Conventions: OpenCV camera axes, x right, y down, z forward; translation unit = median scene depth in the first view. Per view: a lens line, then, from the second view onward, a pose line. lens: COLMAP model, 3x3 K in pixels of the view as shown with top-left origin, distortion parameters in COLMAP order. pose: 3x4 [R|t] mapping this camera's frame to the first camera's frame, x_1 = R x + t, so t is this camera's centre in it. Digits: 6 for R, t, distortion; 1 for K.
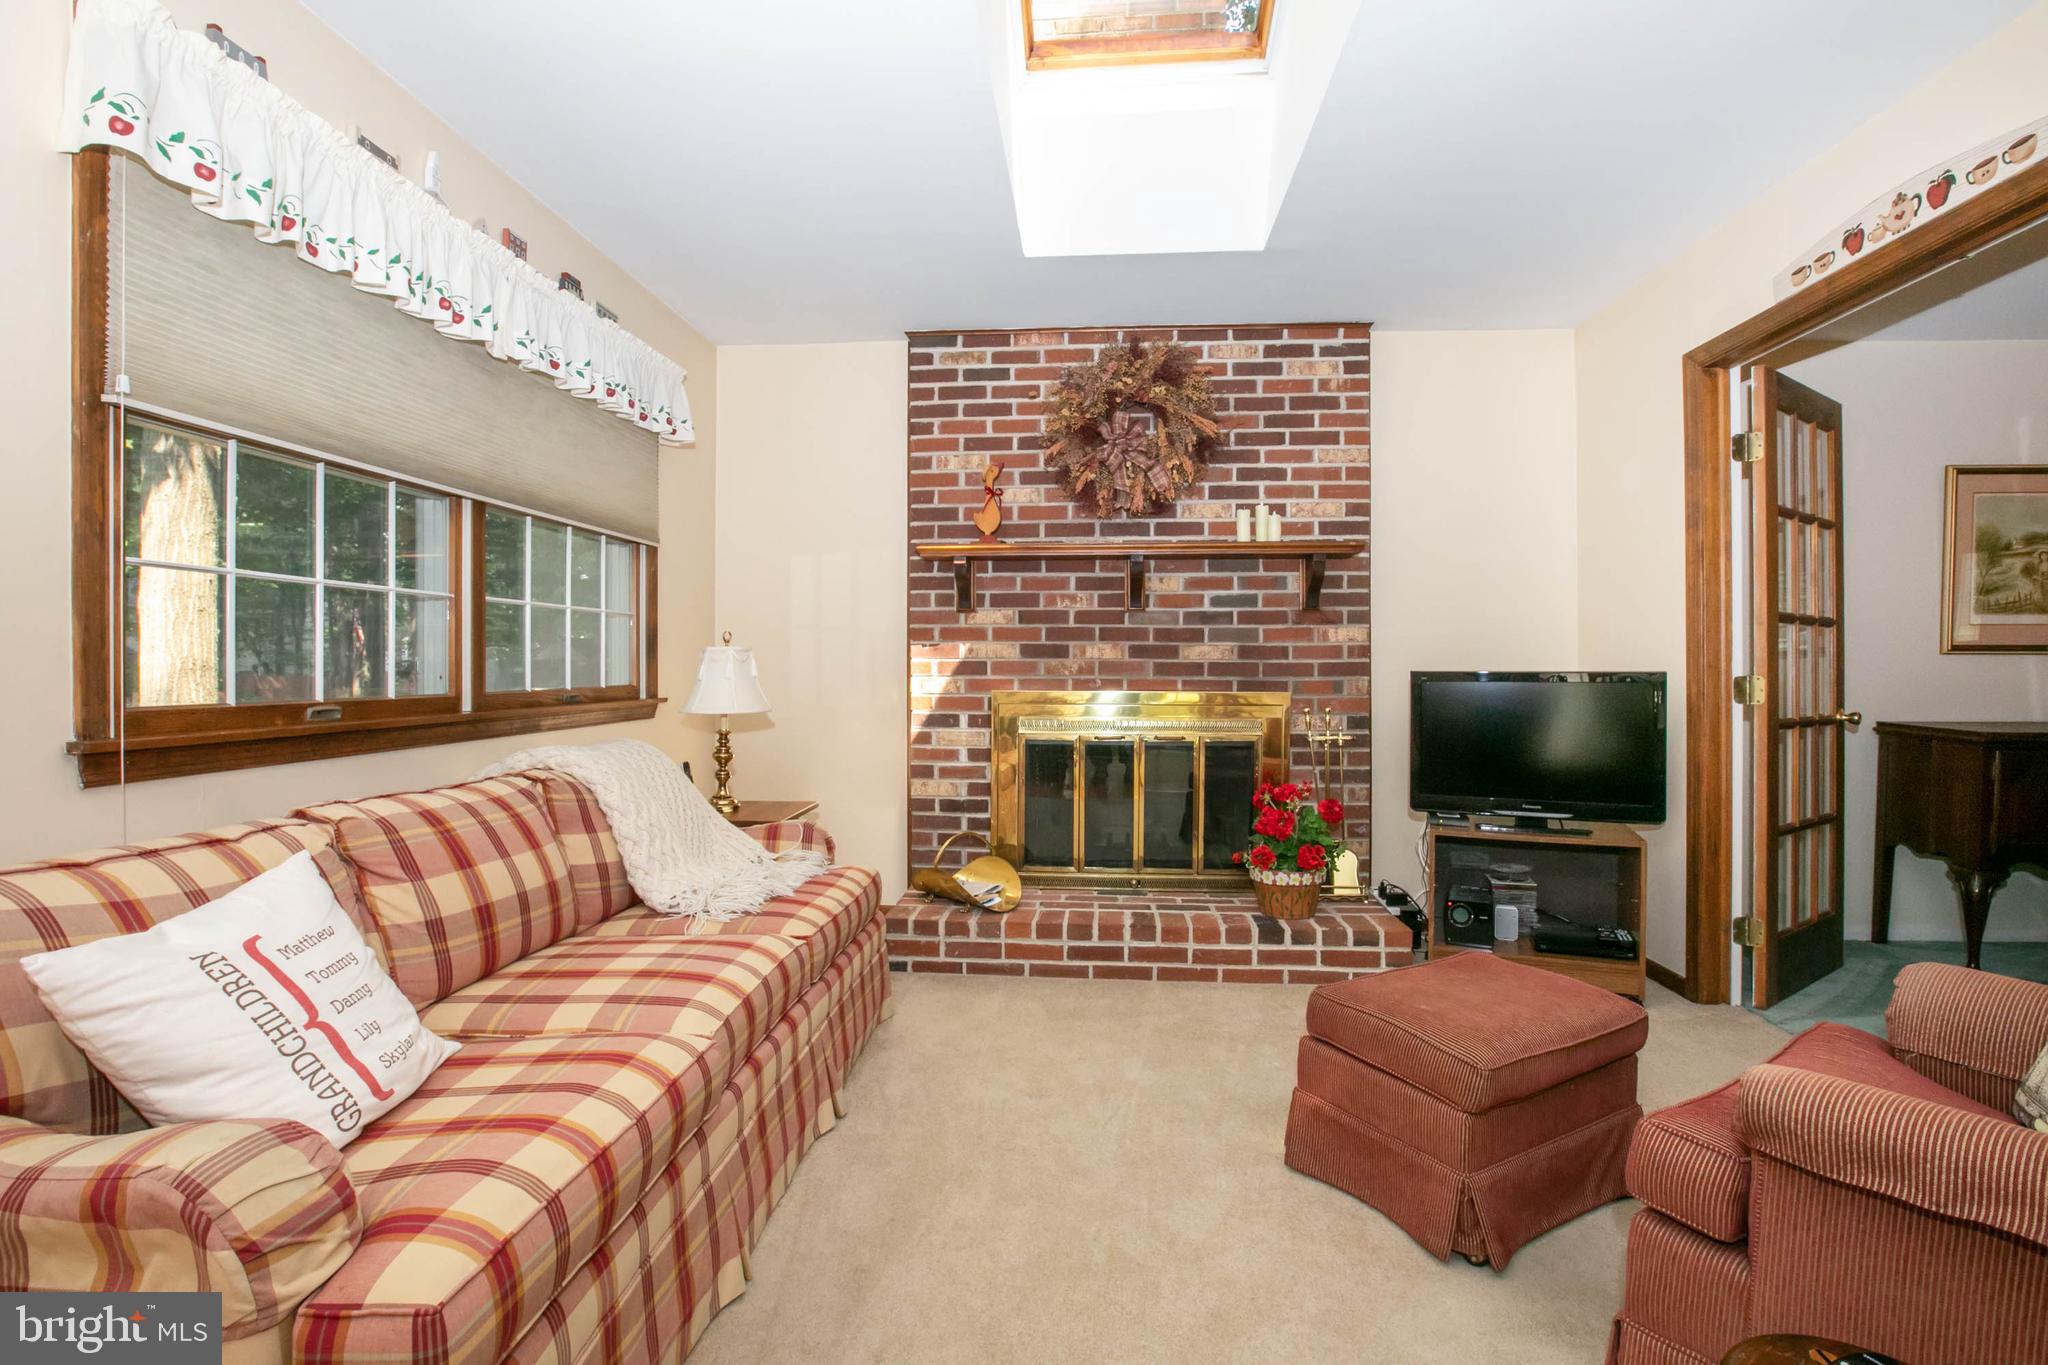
lens RADIAL K [[1009.1, 0, 1017.9], [0, 1009.1, 657.2], [0, 0, 1]] dist [-0.029012, 0.000827]
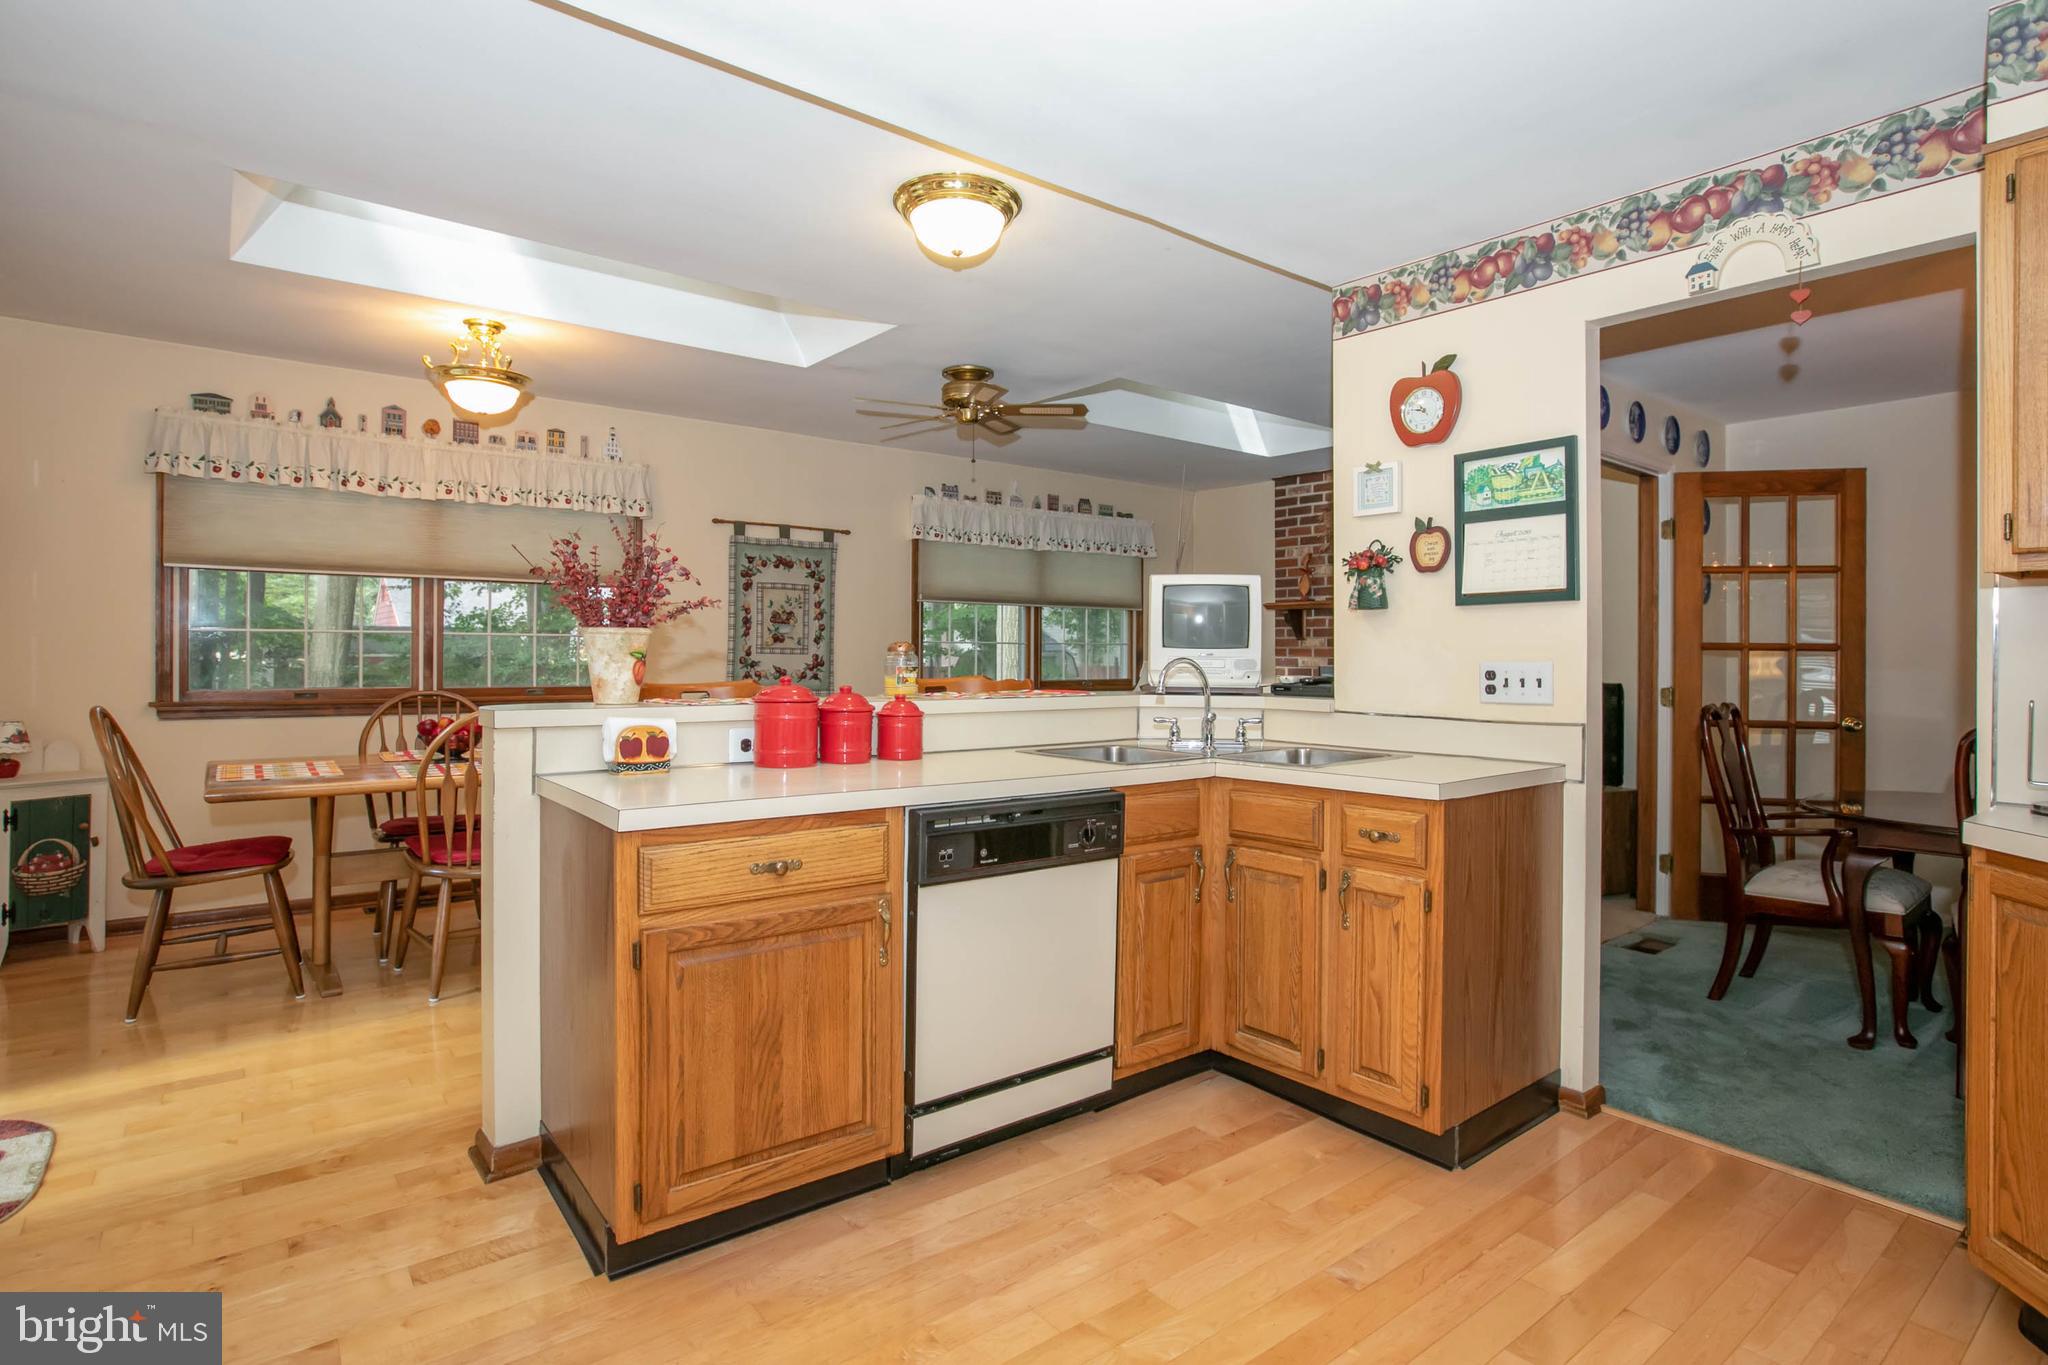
lens RADIAL K [[1009.1, 0, 1017.9], [0, 1009.1, 657.2], [0, 0, 1]] dist [-0.029012, 0.000827]
pose [[0.678631, 0.006531, -0.734450, 0.891997], [-0.001390, 0.999970, 0.007608, -0.028153], [0.734478, -0.004142, 0.678620, -0.516600]]
